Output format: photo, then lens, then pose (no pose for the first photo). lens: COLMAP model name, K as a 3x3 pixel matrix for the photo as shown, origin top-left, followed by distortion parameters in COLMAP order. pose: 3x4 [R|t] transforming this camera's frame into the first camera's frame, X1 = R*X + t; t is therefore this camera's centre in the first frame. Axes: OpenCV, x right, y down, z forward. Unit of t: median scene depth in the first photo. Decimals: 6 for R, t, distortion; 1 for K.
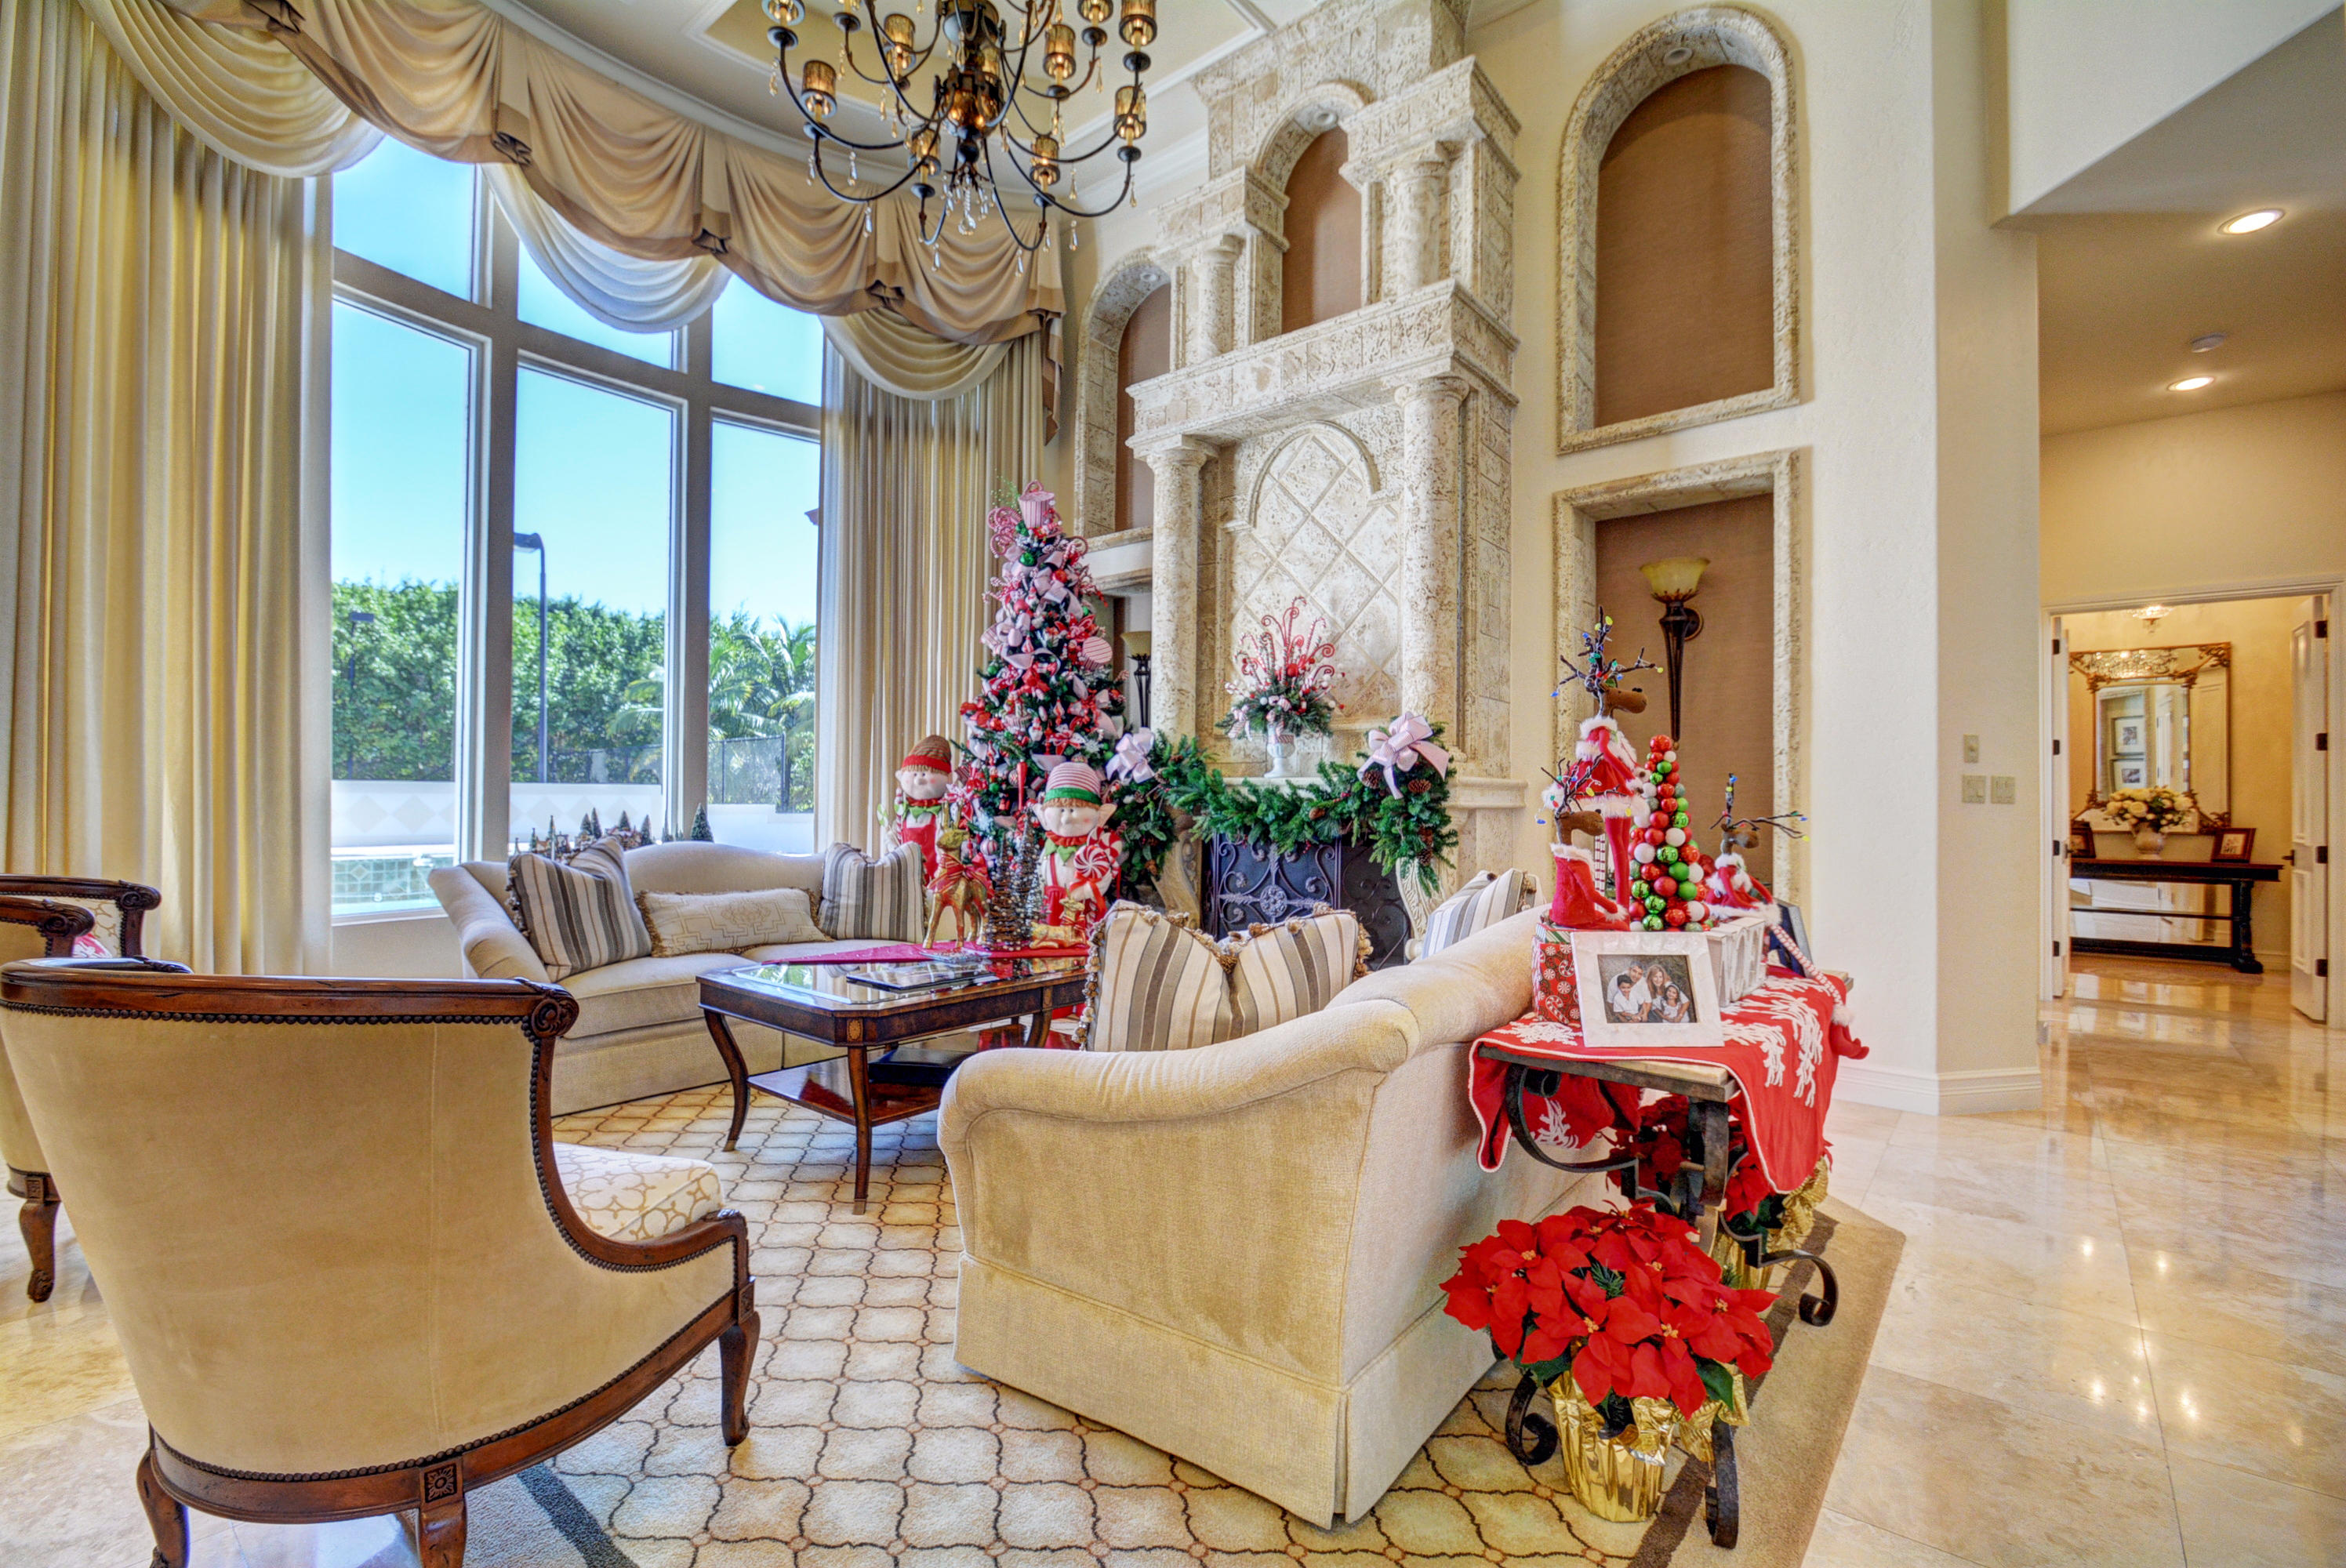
lens RADIAL K [[1033.1, 0, 1157.7], [0, 1033.1, 788.3], [0, 0, 1]] dist [0.002430, -0.009358]
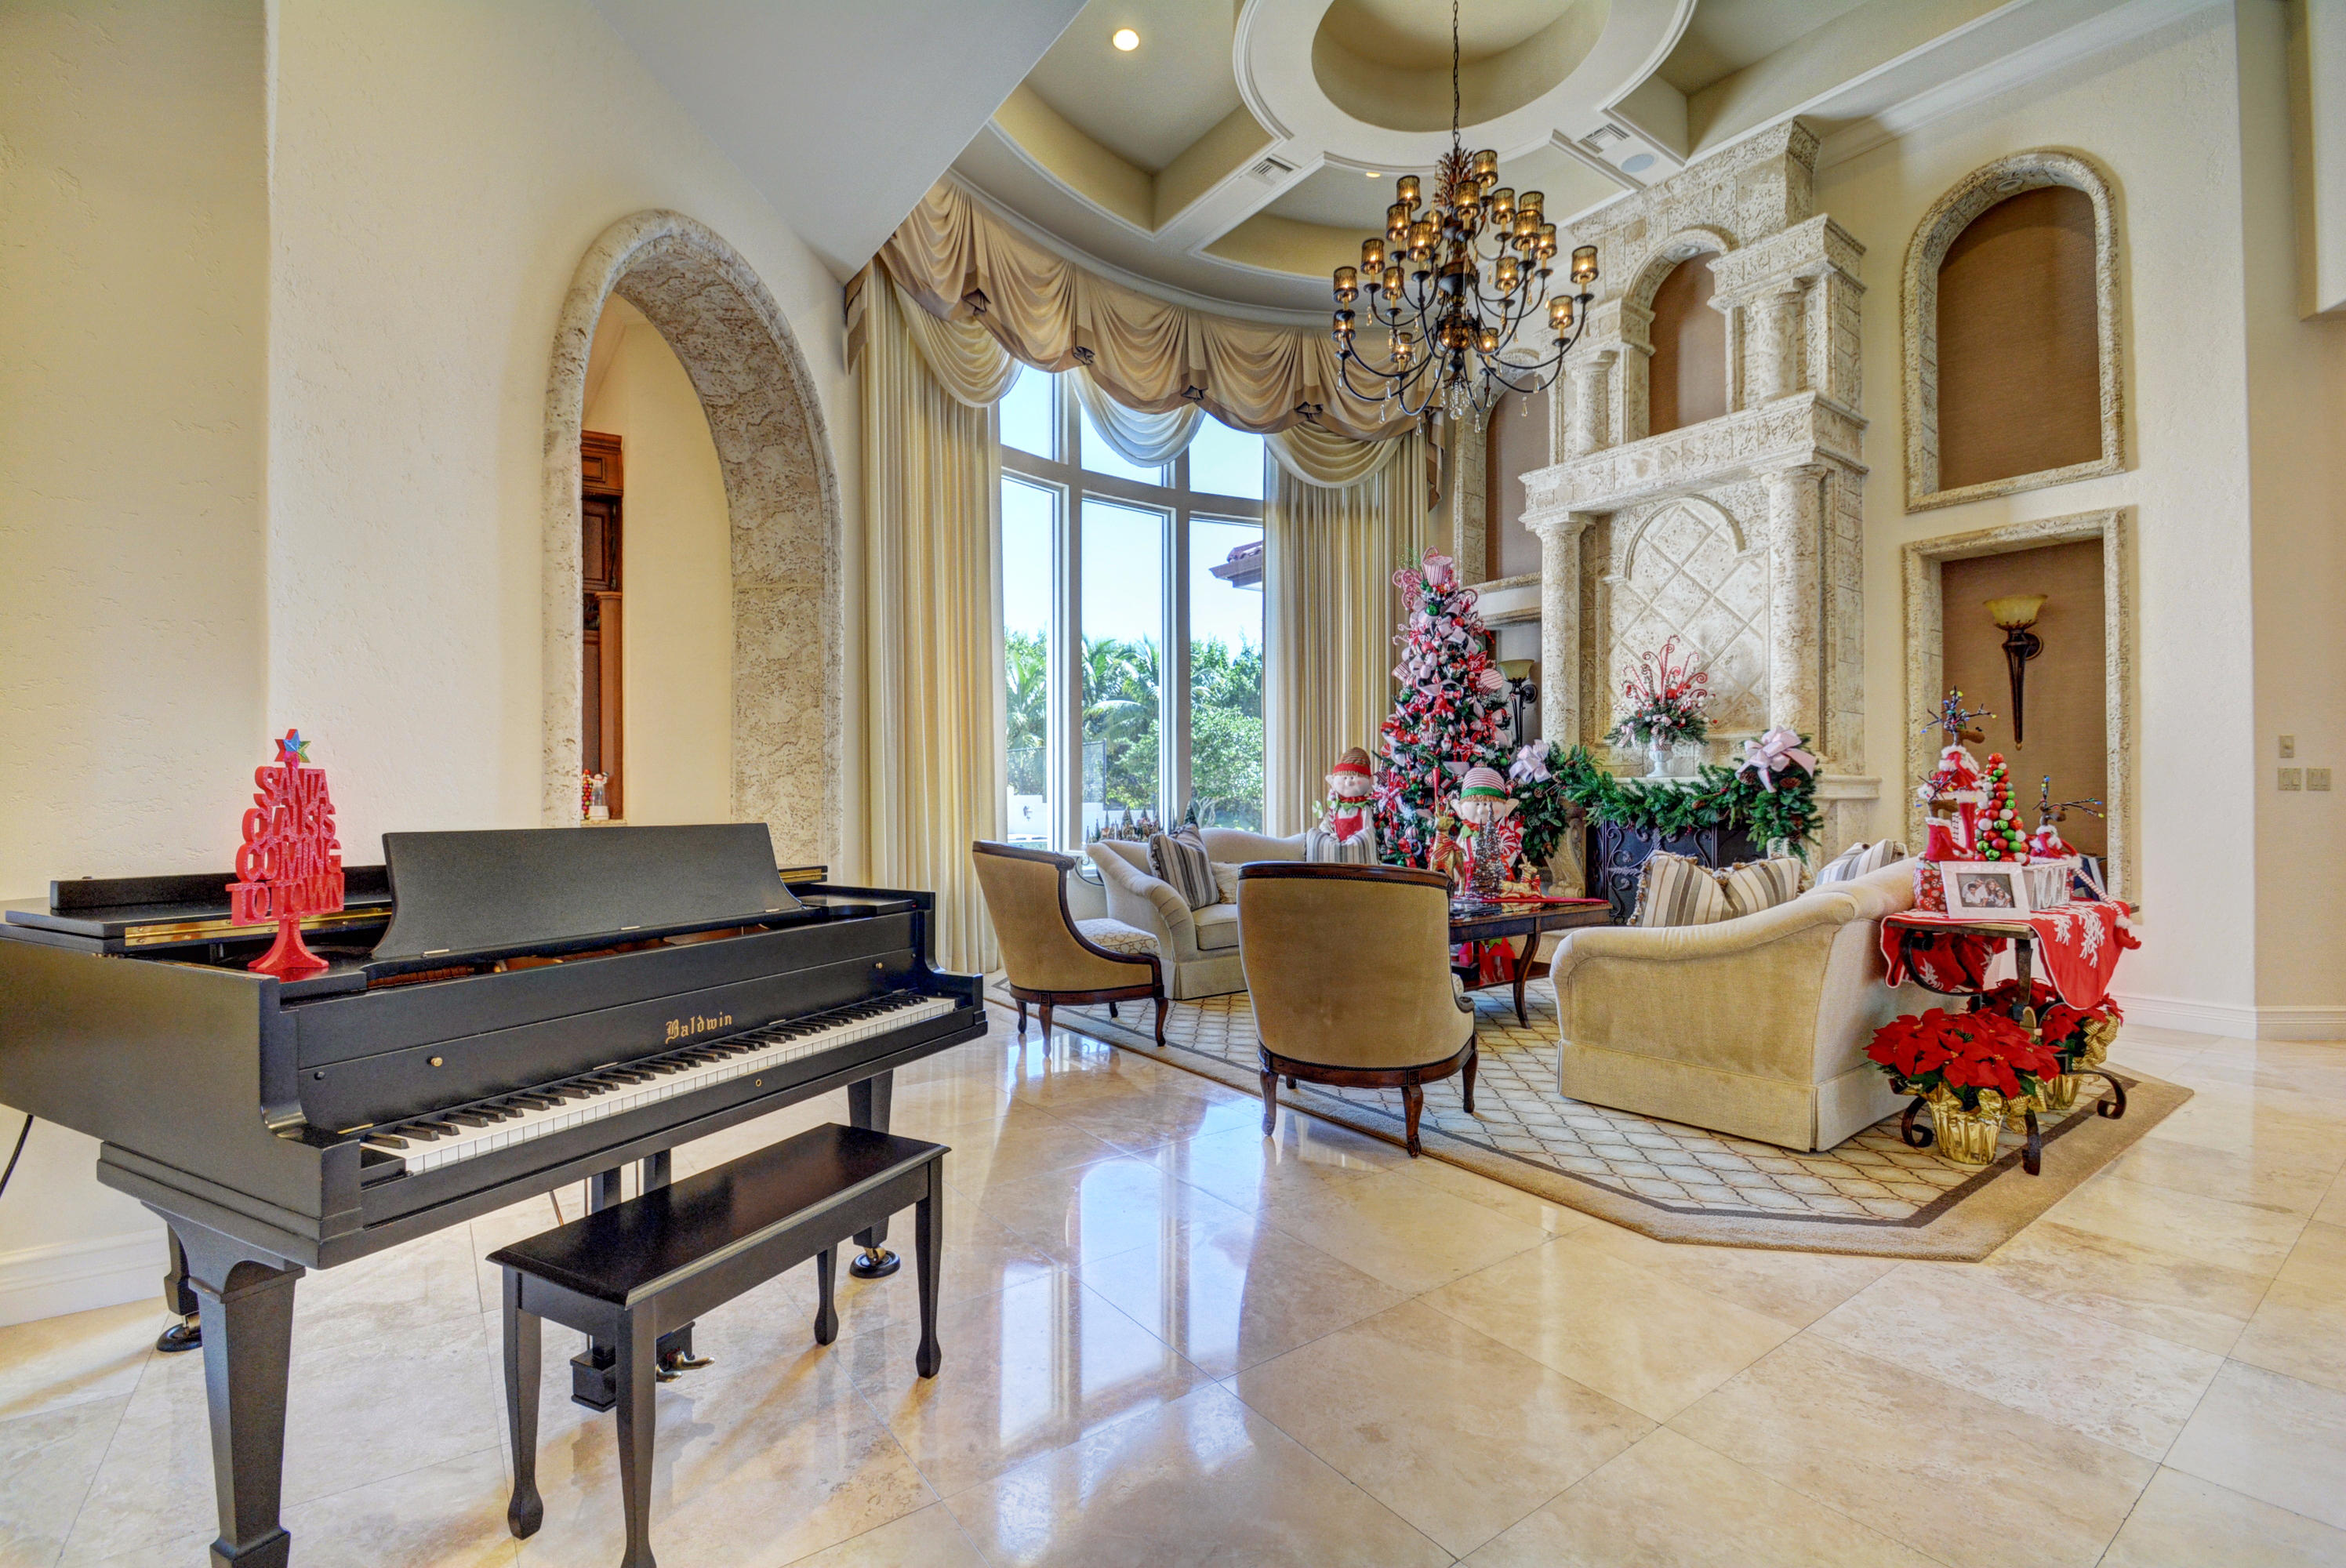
lens RADIAL K [[1026.2, 0, 1153.6], [0, 1026.2, 787.2], [0, 0, 1]] dist [0.017156, -0.023610]
pose [[0.969262, -0.012846, -0.245694, -0.190244], [0.013446, 0.999909, 0.000765, -0.007537], [0.245662, -0.004045, 0.969347, -0.422389]]
